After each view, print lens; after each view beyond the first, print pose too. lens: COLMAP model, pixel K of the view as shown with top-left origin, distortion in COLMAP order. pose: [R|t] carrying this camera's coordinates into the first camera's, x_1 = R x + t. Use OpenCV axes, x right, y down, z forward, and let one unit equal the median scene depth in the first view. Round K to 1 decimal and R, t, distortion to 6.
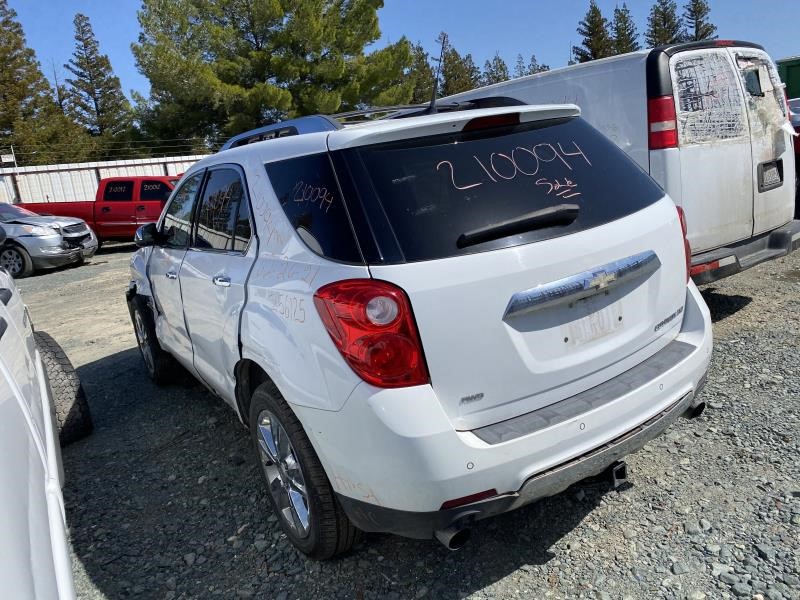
lens RADIAL K [[620.4, 0, 404.3], [0, 620.4, 297.5], [0, 0, 1]] dist [0.033214, -0.013635]
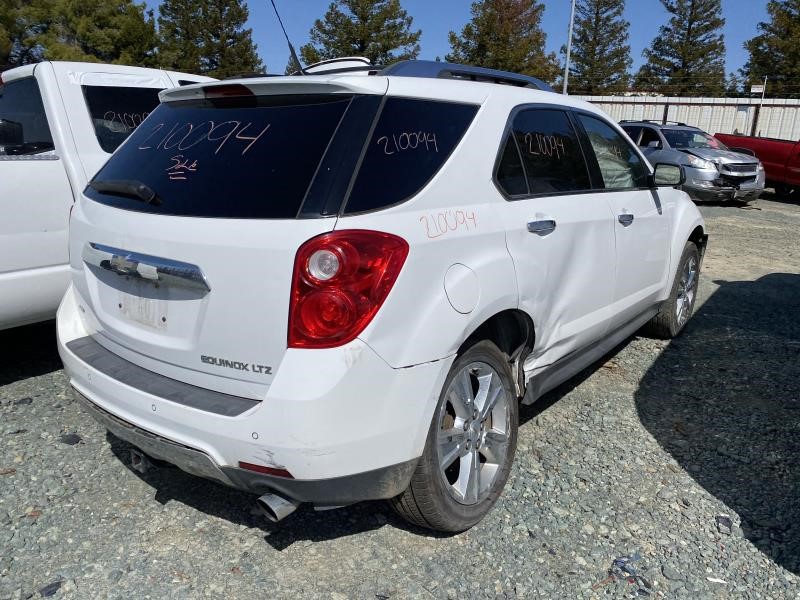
lens RADIAL K [[620.4, 0, 404.3], [0, 620.4, 297.5], [0, 0, 1]] dist [0.033214, -0.013635]
pose [[0.329861, 0.372764, -0.867317, 0.178922], [-0.275302, 0.916788, 0.289323, -0.051631], [0.902995, 0.143338, 0.405035, 0.134570]]
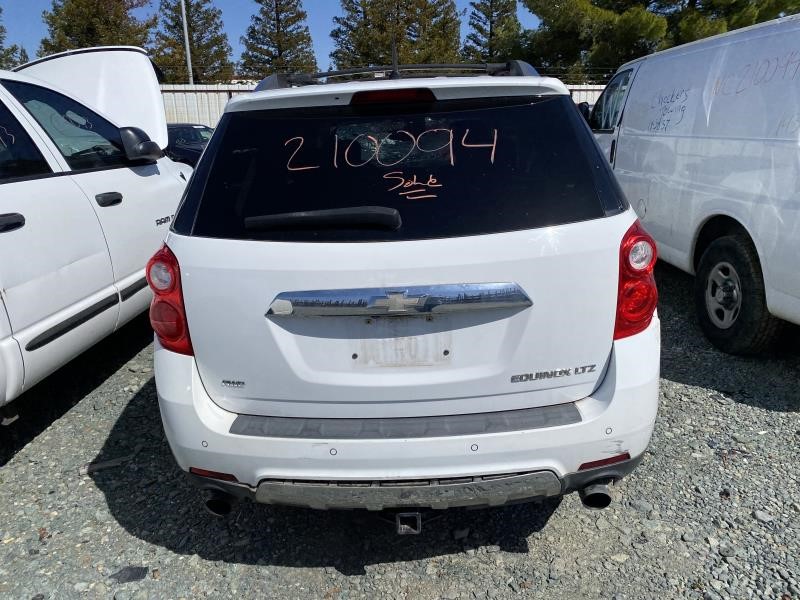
lens RADIAL K [[620.4, 0, 404.3], [0, 620.4, 297.5], [0, 0, 1]] dist [0.033214, -0.013635]
pose [[0.820973, 0.253960, -0.511378, 0.100902], [-0.197471, 0.966656, 0.163037, -0.023257], [0.535732, -0.032867, 0.843748, 0.038642]]
